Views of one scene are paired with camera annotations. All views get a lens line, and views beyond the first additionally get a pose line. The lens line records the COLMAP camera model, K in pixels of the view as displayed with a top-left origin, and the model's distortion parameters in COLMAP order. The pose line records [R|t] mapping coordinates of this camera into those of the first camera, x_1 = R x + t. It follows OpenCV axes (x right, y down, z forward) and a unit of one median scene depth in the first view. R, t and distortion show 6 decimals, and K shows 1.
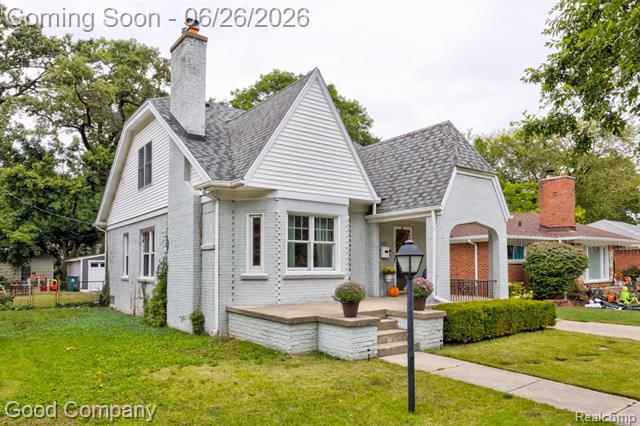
lens RADIAL K [[438.1, 0, 321.2], [0, 438.1, 219.2], [0, 0, 1]] dist [-0.007654, 0.000760]
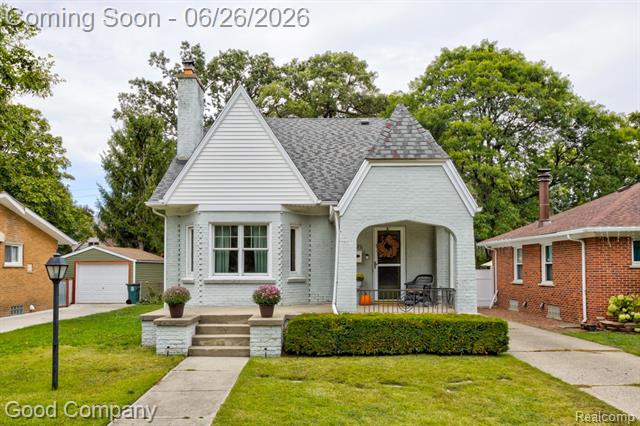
lens RADIAL K [[483.7, 0, 318.5], [0, 483.7, 216.4], [0, 0, 1]] dist [-0.007549, 0.000352]
pose [[0.810555, -0.062338, -0.582335, 0.822715], [0.062418, 0.997851, -0.019939, 0.007697], [0.582326, -0.020186, 0.812704, 0.153203]]
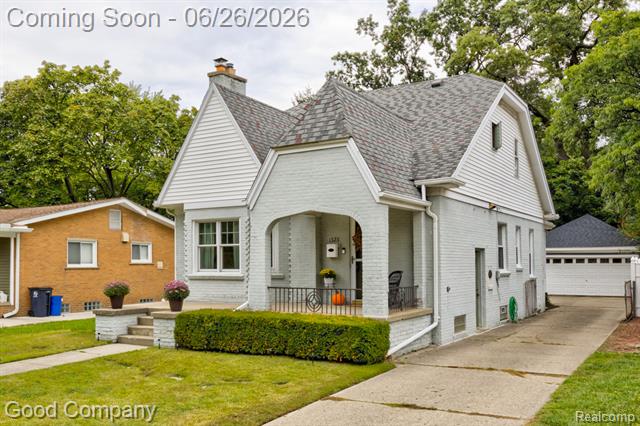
lens RADIAL K [[606.5, 0, 319.7], [0, 606.5, 207.6], [0, 0, 1]] dist [-0.013603, 0.000000]
pose [[0.385258, -0.087145, -0.918685, 1.444271], [0.103150, 0.993359, -0.050972, 0.060846], [0.917026, -0.075125, 0.391689, 0.650886]]
